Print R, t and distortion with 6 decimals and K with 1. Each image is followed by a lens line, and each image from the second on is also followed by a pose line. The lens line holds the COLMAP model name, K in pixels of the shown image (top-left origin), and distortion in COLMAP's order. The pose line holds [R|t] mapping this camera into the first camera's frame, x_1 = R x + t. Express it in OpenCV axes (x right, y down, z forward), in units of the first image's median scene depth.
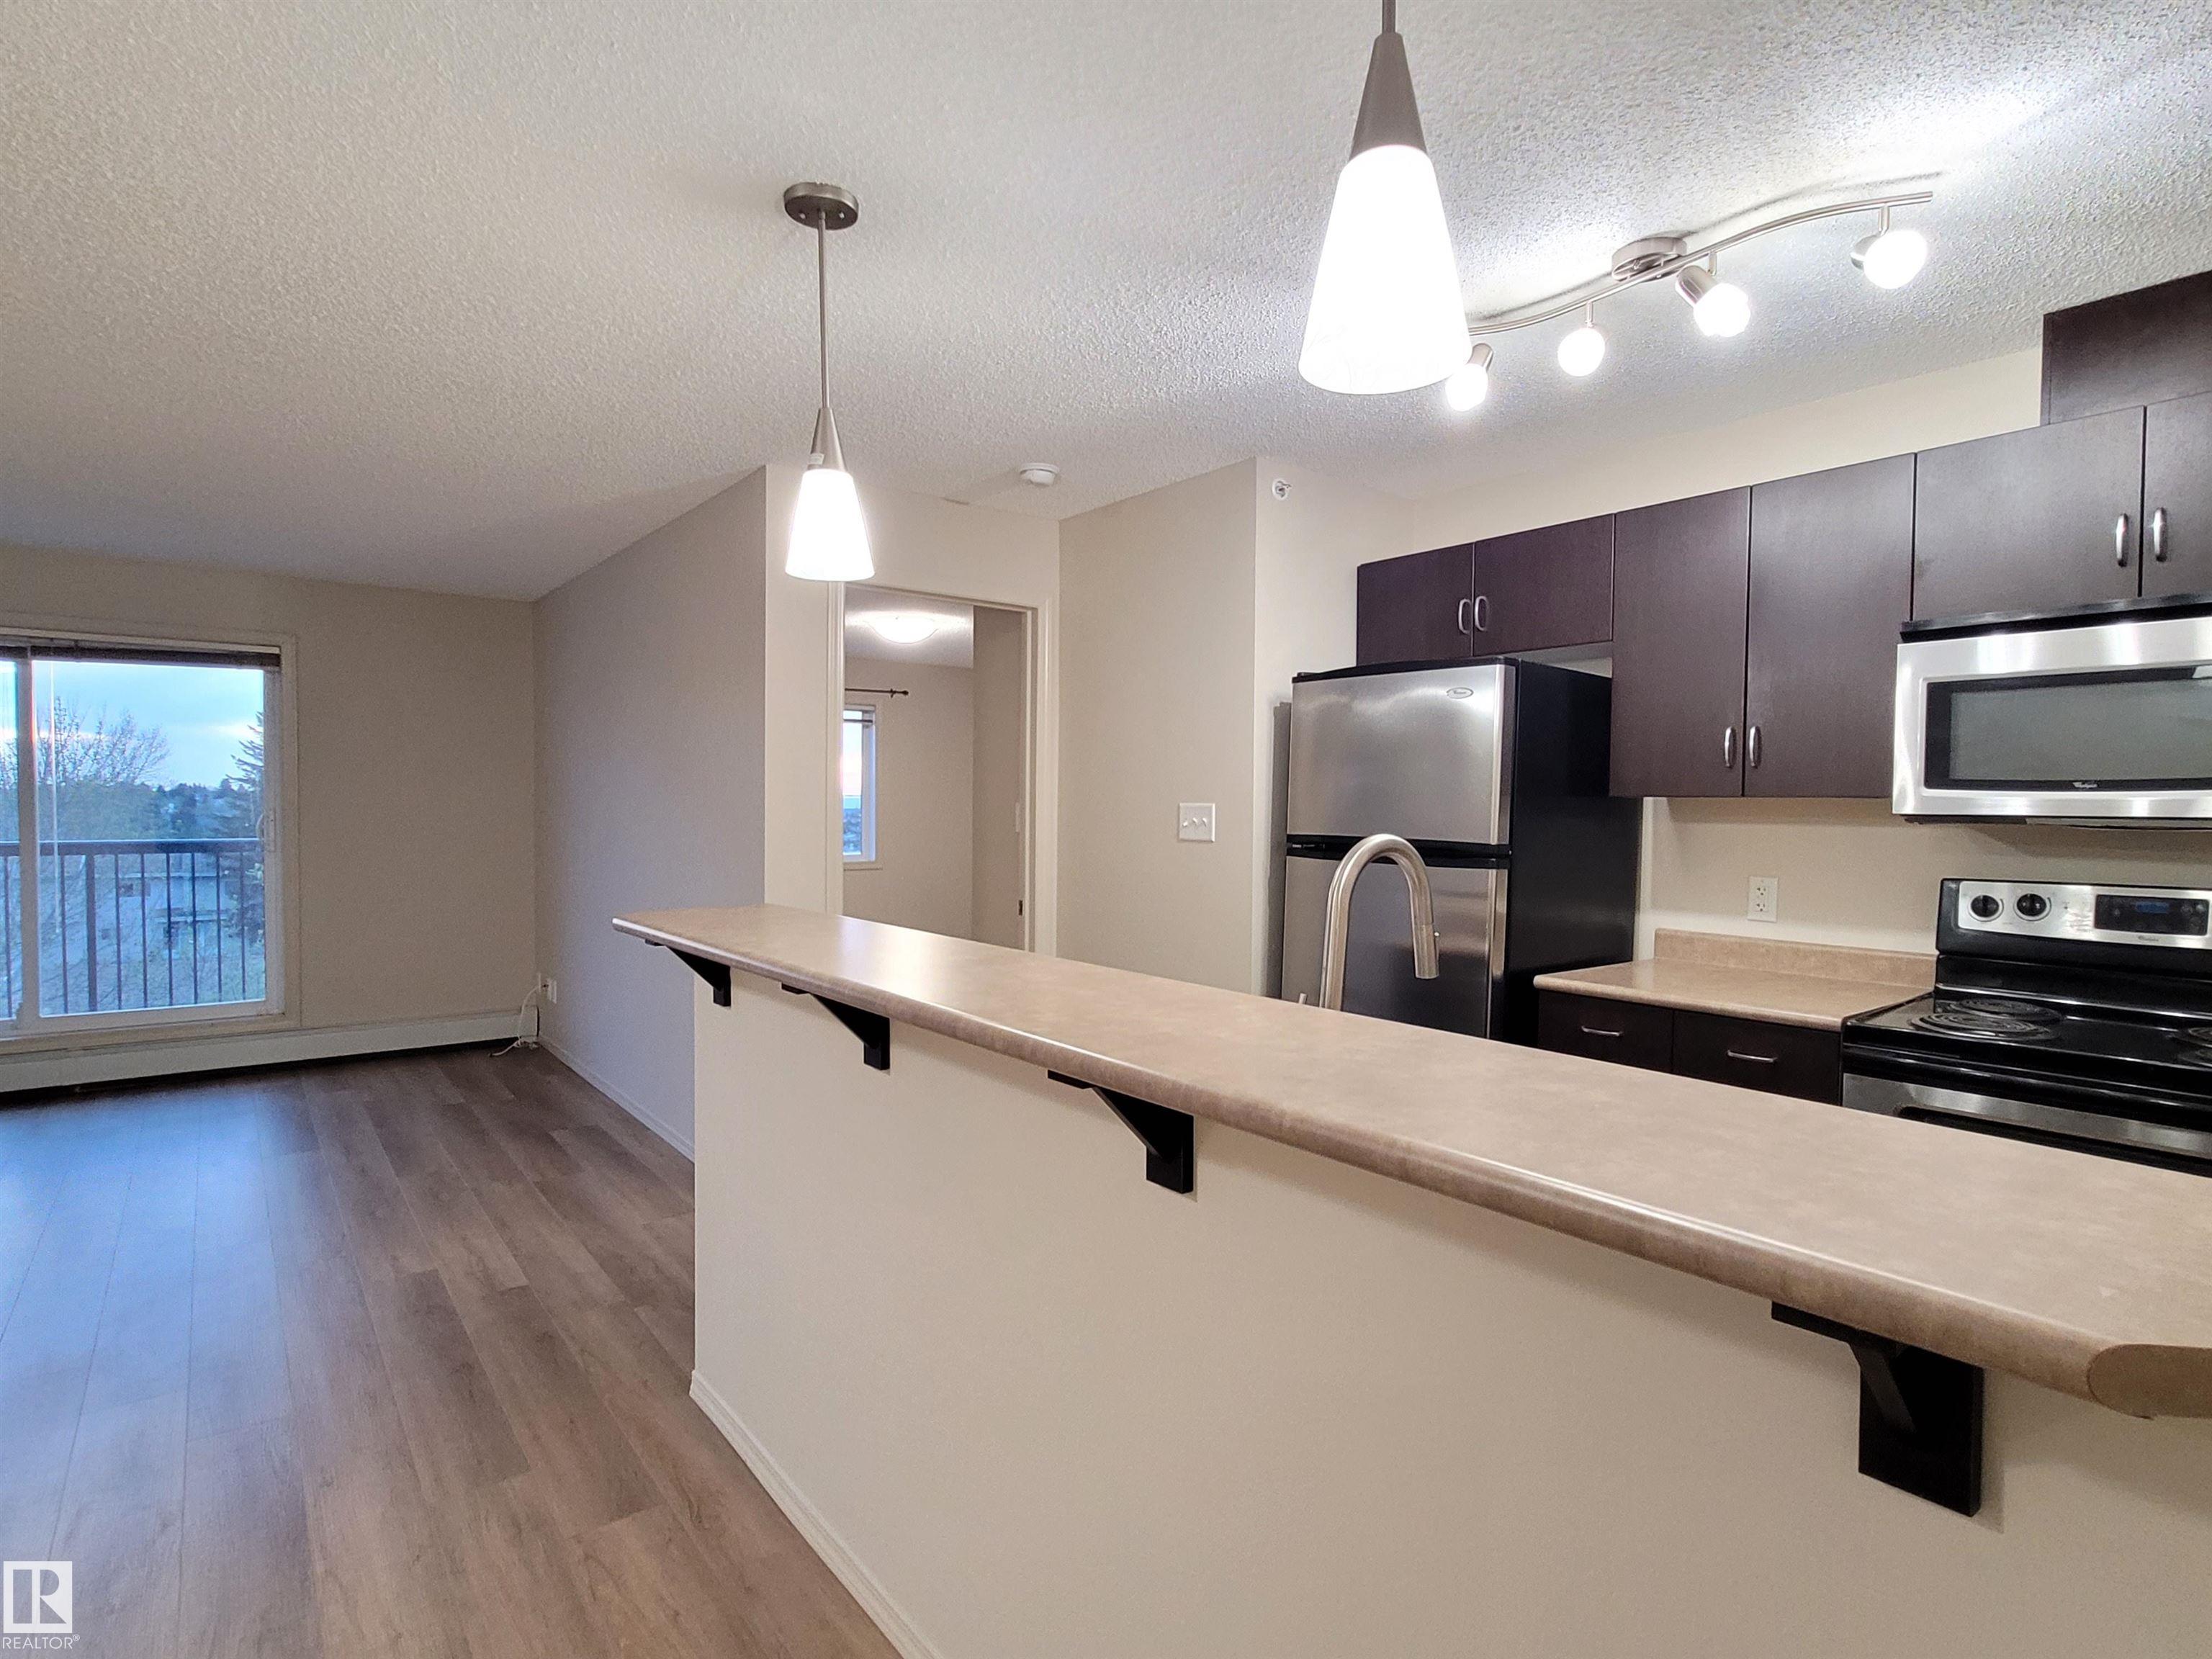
lens RADIAL K [[1145.3, 0, 1129.3], [0, 1145.3, 841.2], [0, 0, 1]] dist [0.001969, 0.000140]
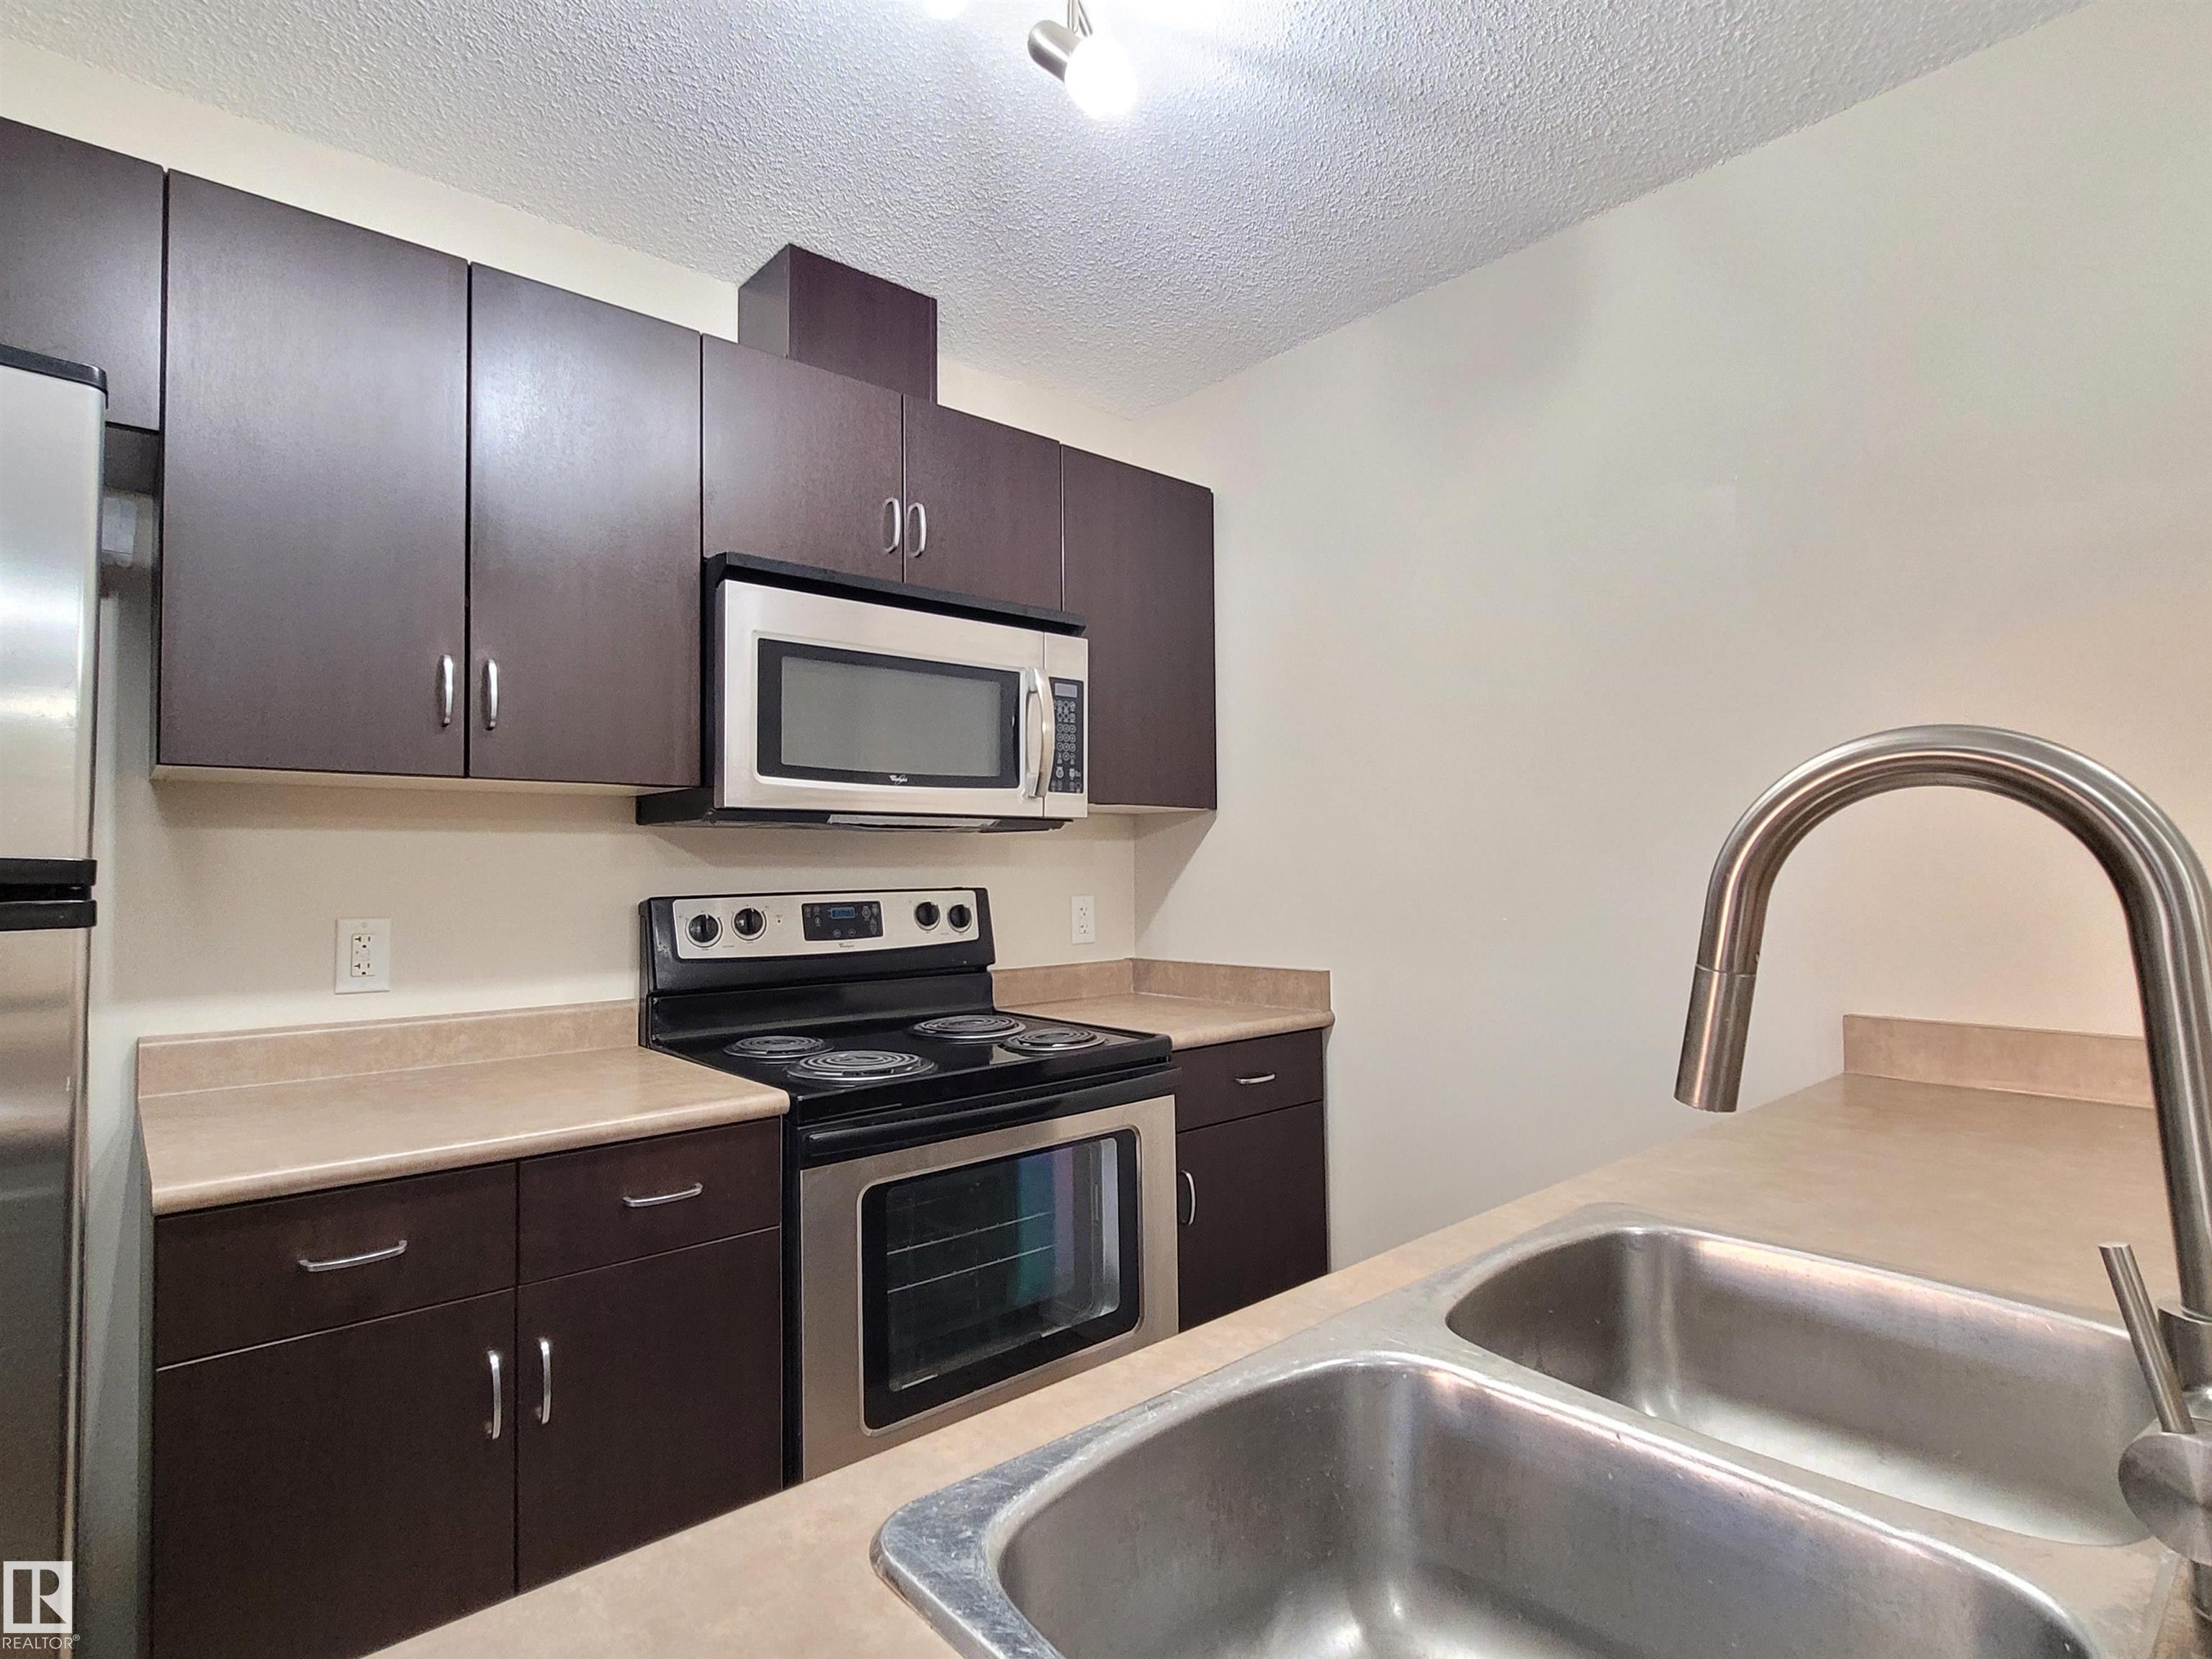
lens RADIAL K [[1140.2, 0, 1114.4], [0, 1140.2, 846.1], [0, 0, 1]] dist [-0.000148, 0.000223]
pose [[-0.053283, 0.009311, 0.998536, -0.071492], [0.039190, 0.999206, -0.007226, 0.014737], [-0.997810, 0.038747, -0.053605, 0.709931]]
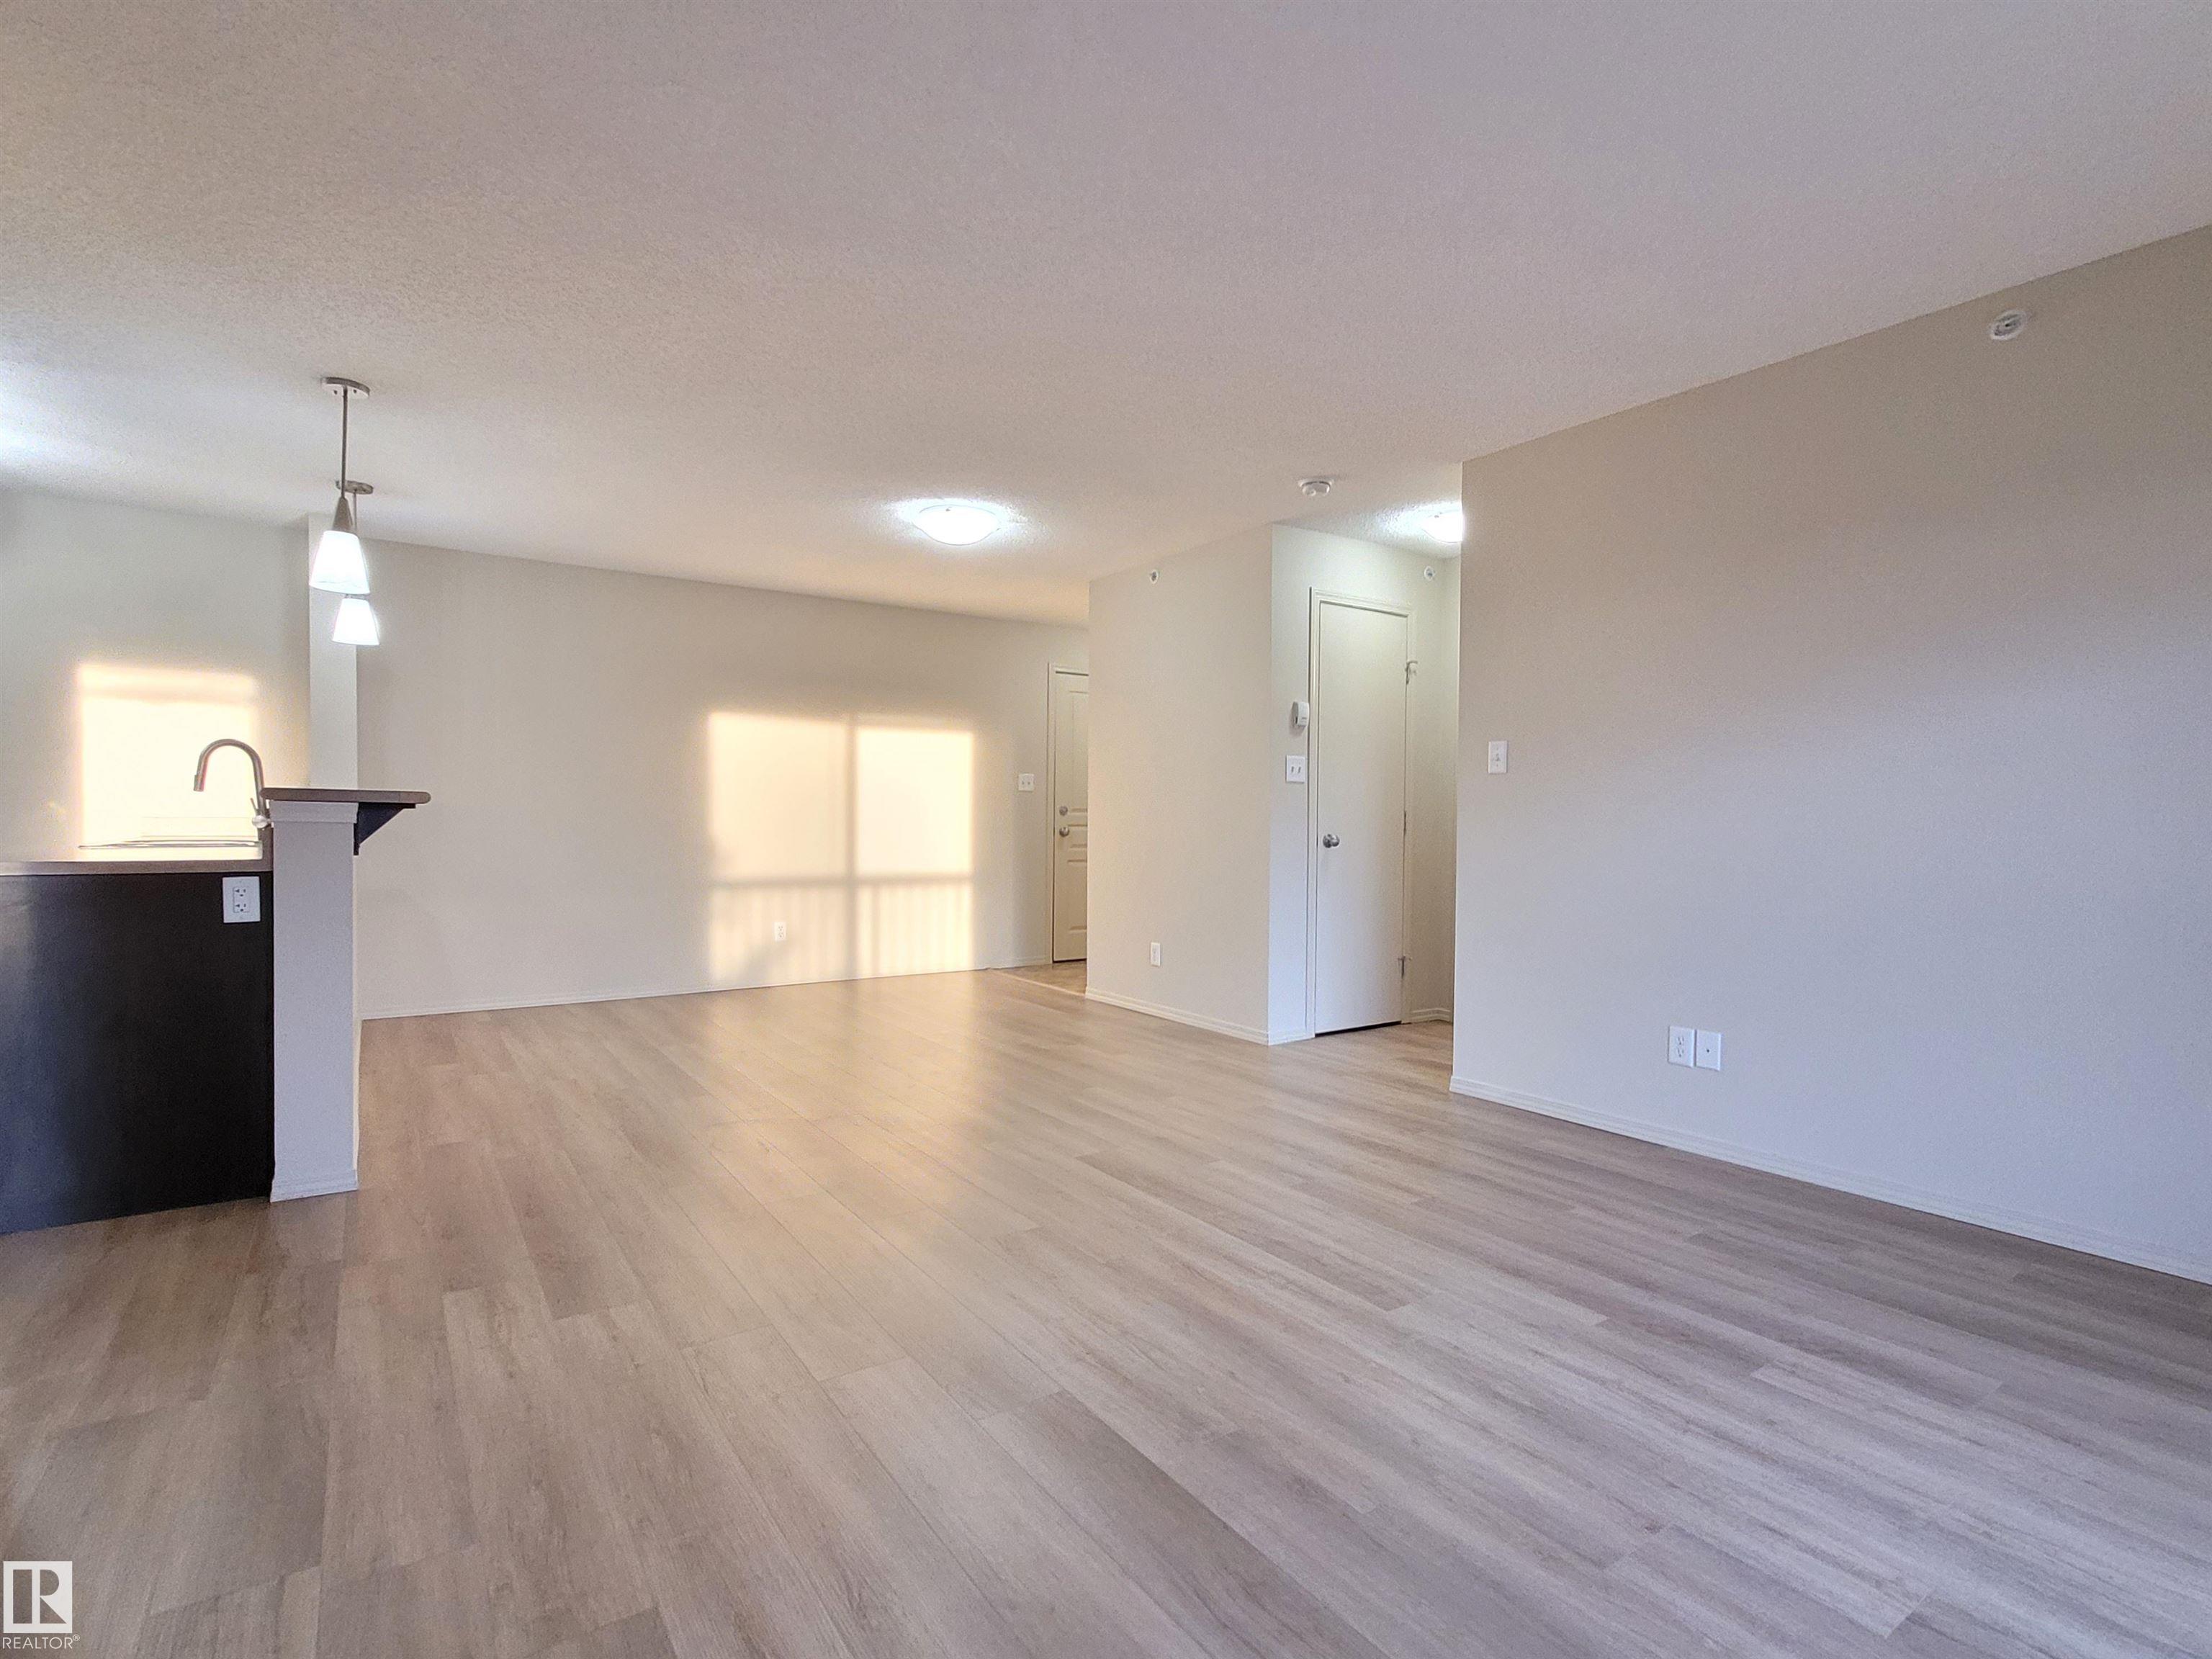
lens RADIAL K [[1080.3, 0, 1110.6], [0, 1080.3, 843.2], [0, 0, 1]] dist [0.002270, -0.000538]
pose [[-0.997109, -0.020217, 0.073250, -1.169180], [-0.016069, 0.998257, 0.056787, 0.035455], [-0.074270, 0.055446, -0.995696, 1.918892]]
